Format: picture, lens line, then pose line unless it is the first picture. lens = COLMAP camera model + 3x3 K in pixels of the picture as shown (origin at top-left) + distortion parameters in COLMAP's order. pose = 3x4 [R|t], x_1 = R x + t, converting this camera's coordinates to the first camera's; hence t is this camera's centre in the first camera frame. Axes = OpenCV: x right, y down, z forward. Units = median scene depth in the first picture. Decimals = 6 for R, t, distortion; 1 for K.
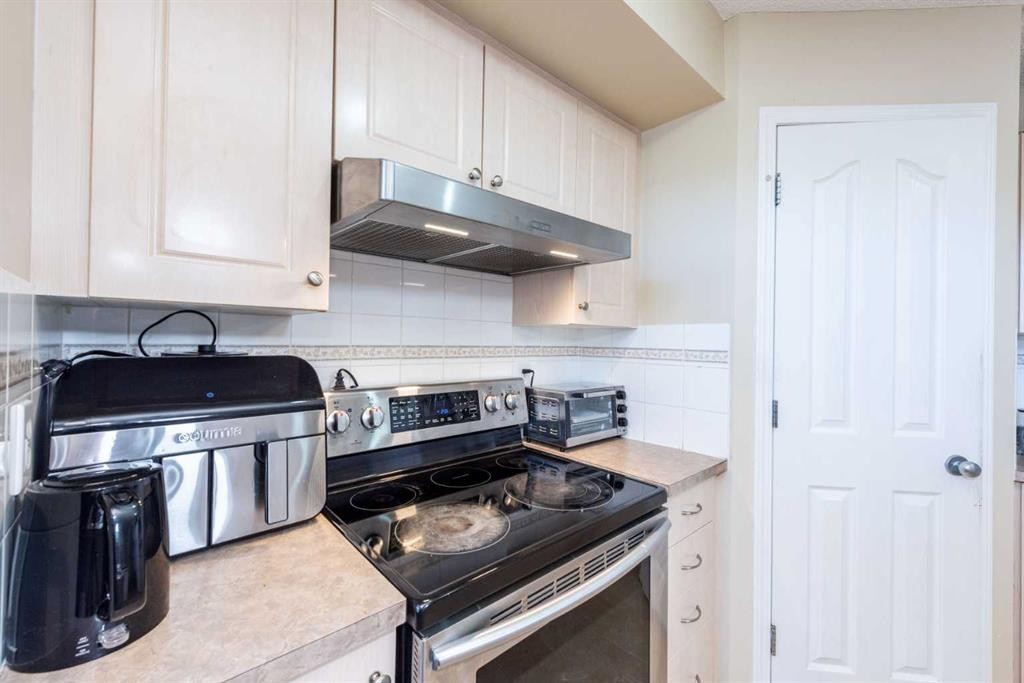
lens RADIAL K [[412.0, 0, 513.3], [0, 412.0, 334.0], [0, 0, 1]] dist [0.000650, -0.000763]
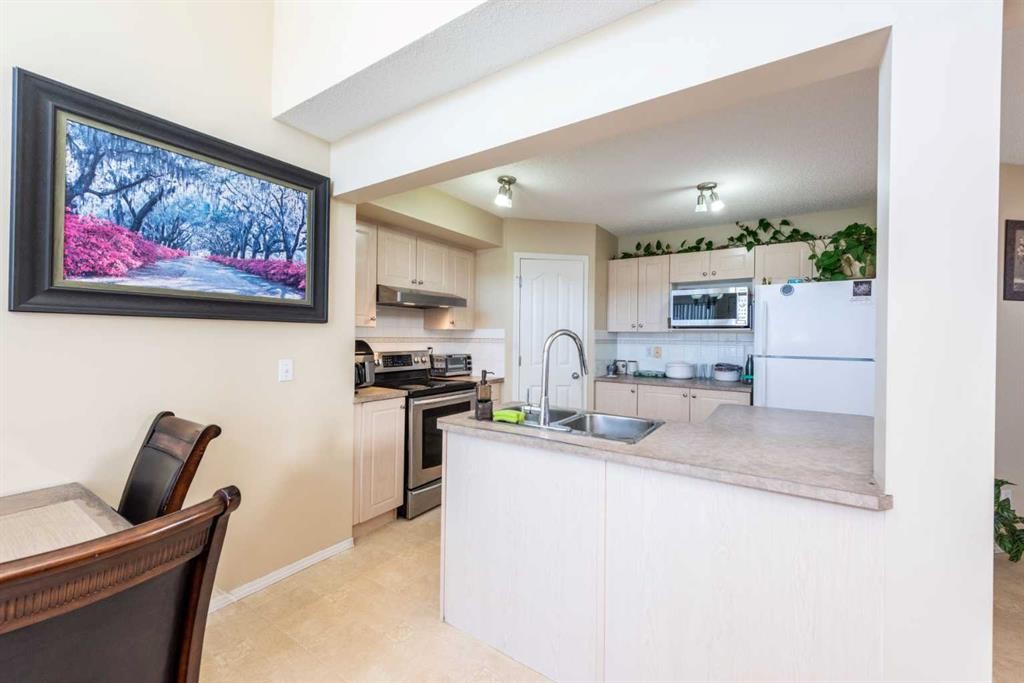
lens RADIAL K [[412.0, 0, 513.7], [0, 412.0, 342.7], [0, 0, 1]] dist [0.000650, -0.000763]
pose [[0.966043, -0.008833, 0.258231, -0.127056], [0.001401, 0.999580, 0.028950, -0.011608], [-0.258379, -0.027606, 0.965649, -1.609944]]
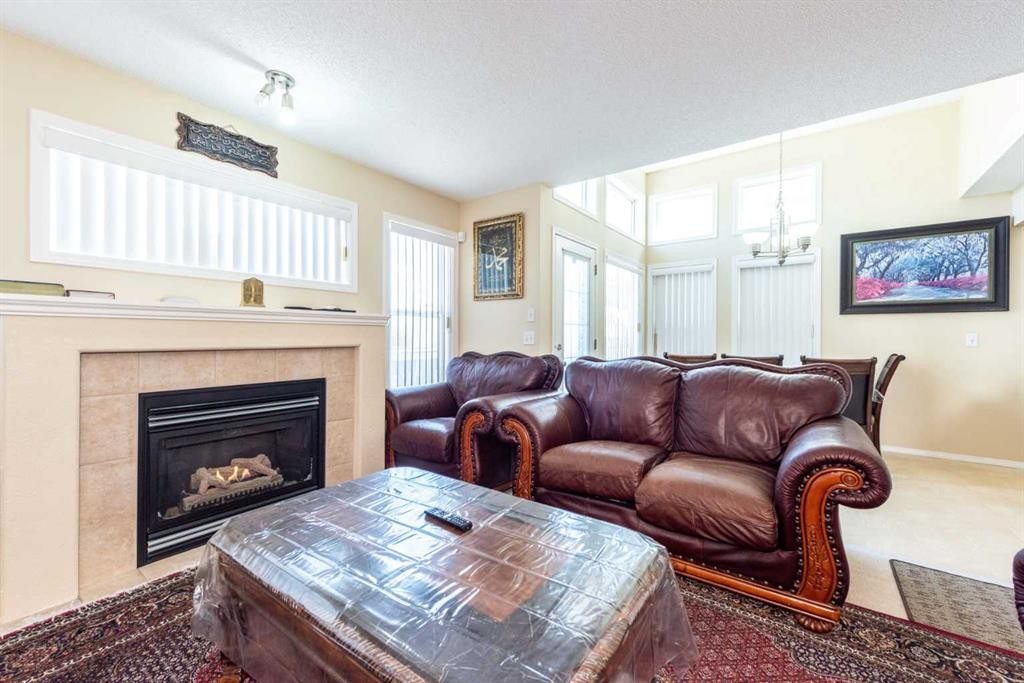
lens RADIAL K [[412.0, 0, 513.7], [0, 412.0, 327.6], [0, 0, 1]] dist [0.000650, -0.000763]
pose [[0.196208, -0.039618, -0.979762, 1.383587], [0.006968, 0.999215, -0.039009, 0.131095], [0.980538, 0.000827, 0.196330, -3.212808]]
